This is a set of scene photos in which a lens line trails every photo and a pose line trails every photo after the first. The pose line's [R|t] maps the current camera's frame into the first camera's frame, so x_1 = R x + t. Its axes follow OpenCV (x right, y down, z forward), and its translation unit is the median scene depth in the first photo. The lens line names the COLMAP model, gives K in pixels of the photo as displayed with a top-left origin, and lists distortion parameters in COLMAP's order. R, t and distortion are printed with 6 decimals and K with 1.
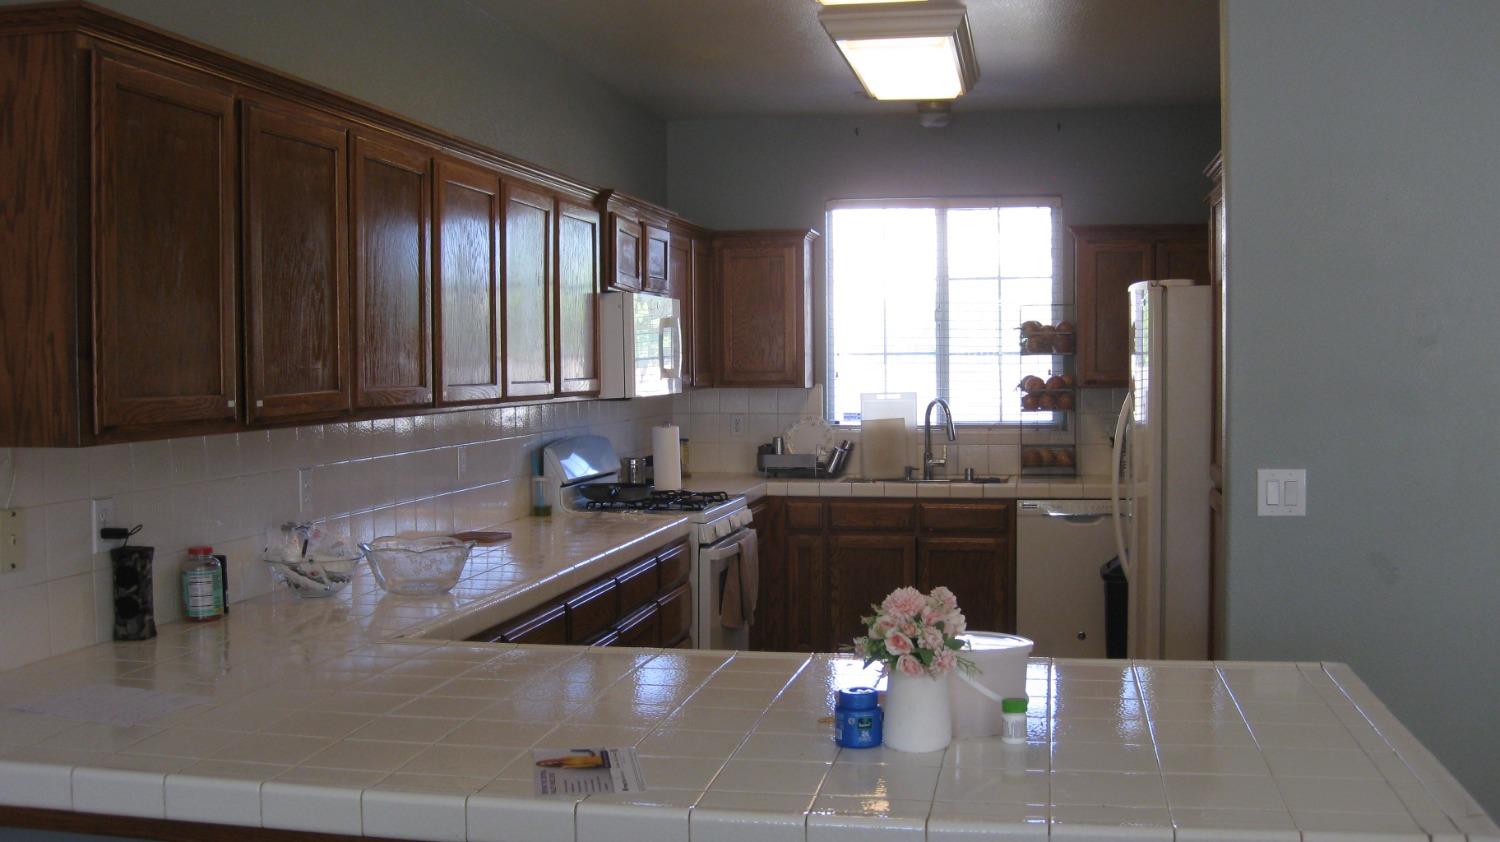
lens RADIAL K [[1499.3, 0, 750.0], [0, 1499.3, 421.0], [0, 0, 1]] dist [-0.178410, 0.160922]
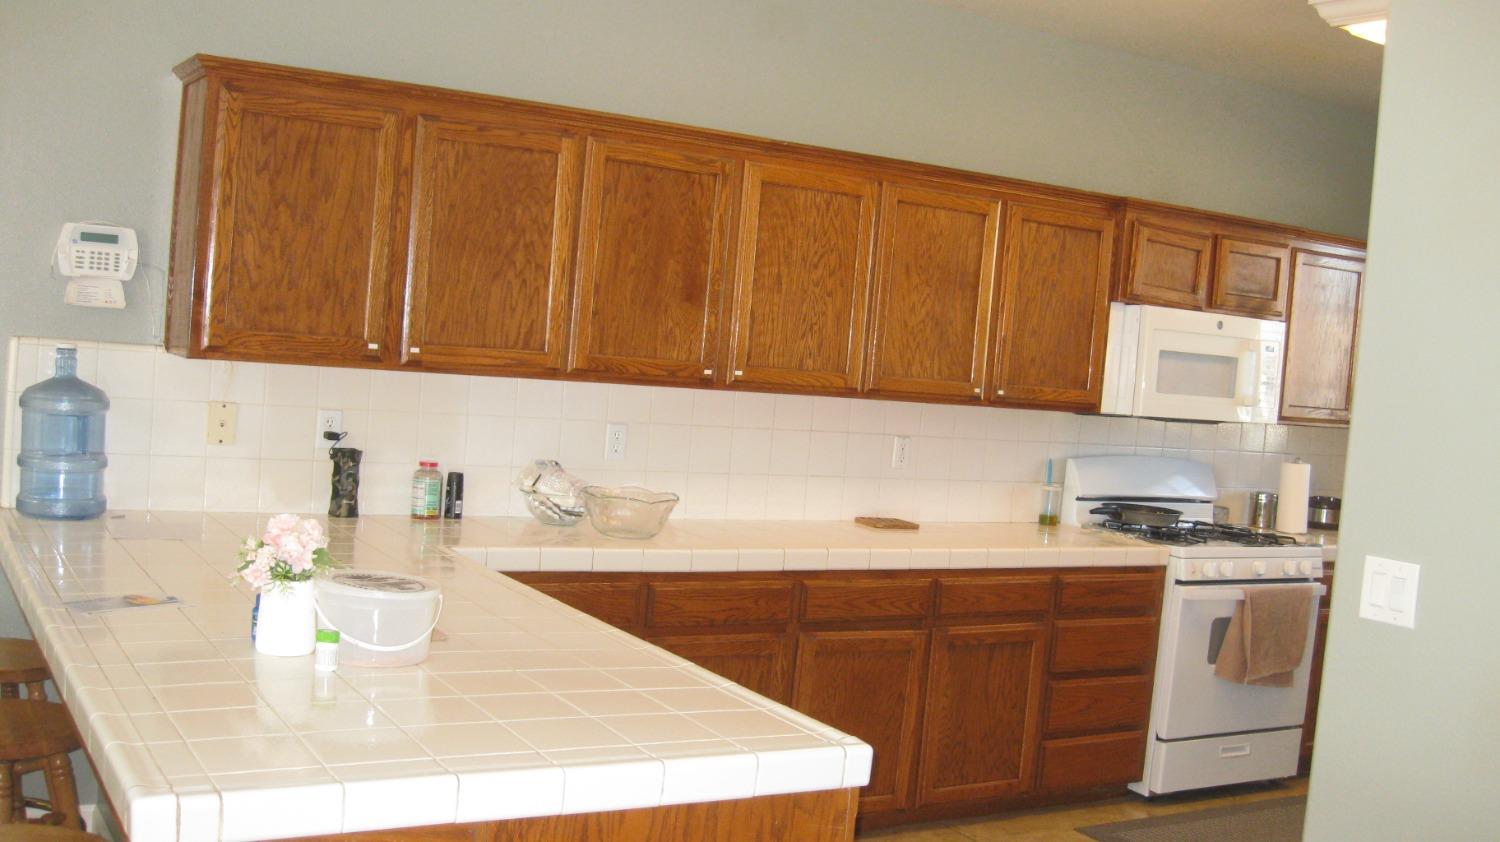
lens RADIAL K [[1499.3, 0, 750.0], [0, 1499.3, 421.0], [0, 0, 1]] dist [-0.178410, 0.160922]
pose [[0.672587, 0.102825, -0.732840, 0.741412], [-0.115662, 0.992736, 0.033138, -0.024254], [0.730924, 0.062473, 0.679594, 0.309920]]
